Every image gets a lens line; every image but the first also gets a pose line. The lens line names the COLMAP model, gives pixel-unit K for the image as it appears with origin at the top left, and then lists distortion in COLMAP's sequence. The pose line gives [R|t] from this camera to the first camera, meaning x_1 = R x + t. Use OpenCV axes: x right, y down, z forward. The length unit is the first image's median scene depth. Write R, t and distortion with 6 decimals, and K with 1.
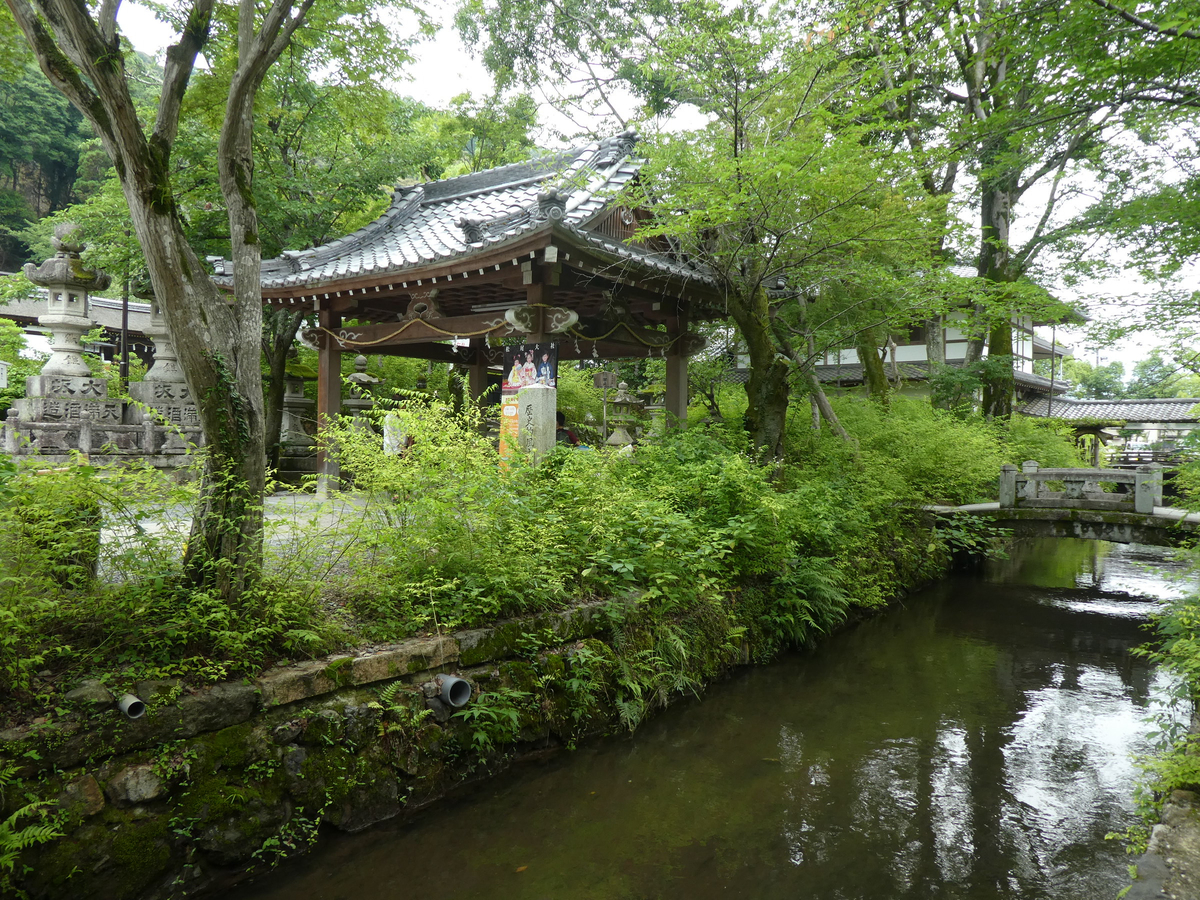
lens RADIAL K [[840.9, 0, 598.4], [0, 840.9, 442.4], [0, 0, 1]] dist [-0.020987, 0.007154]
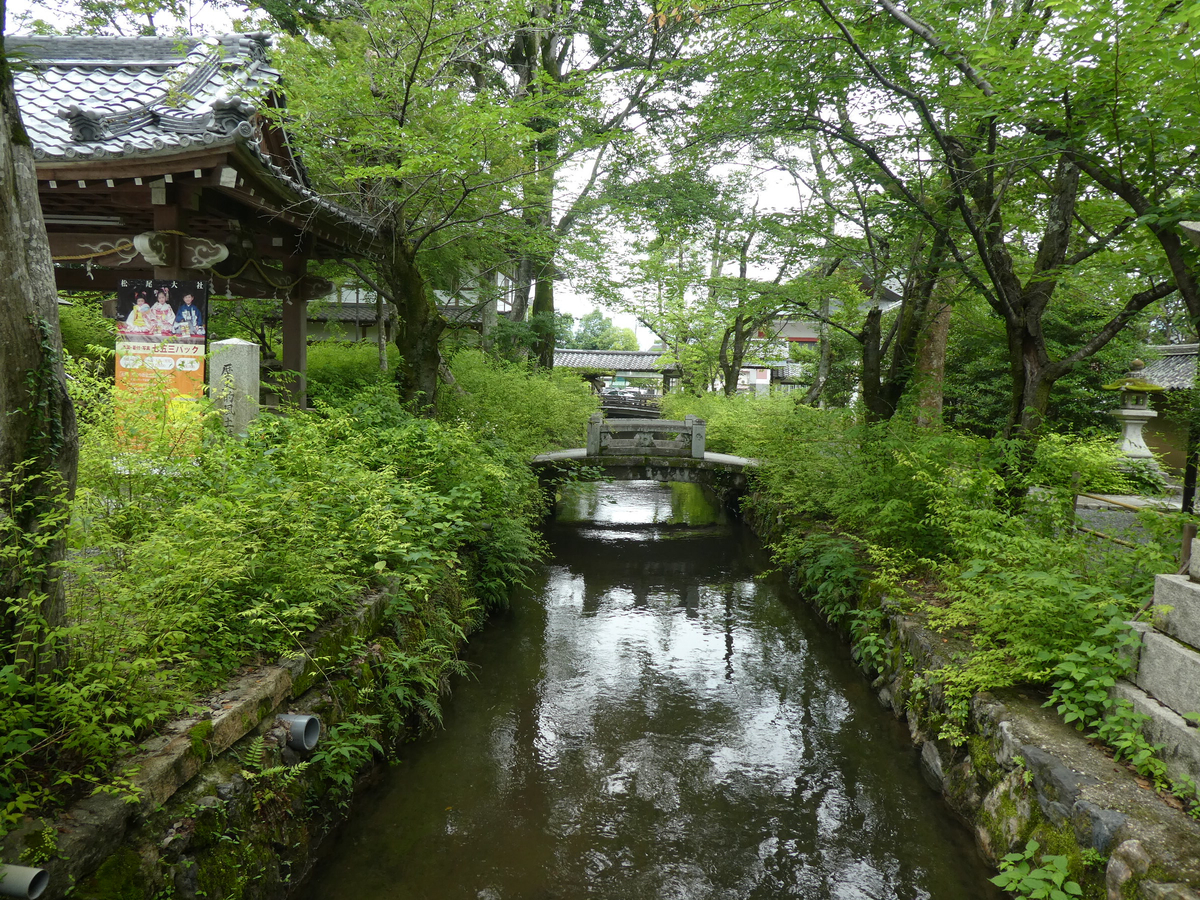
lens RADIAL K [[840.9, 0, 596.7], [0, 840.9, 454.2], [0, 0, 1]] dist [-0.020987, 0.007154]
pose [[0.832057, -0.030134, 0.553872, -0.182589], [-0.018999, 0.996389, 0.082751, -0.024132], [-0.554365, -0.079376, 0.828480, 0.085734]]
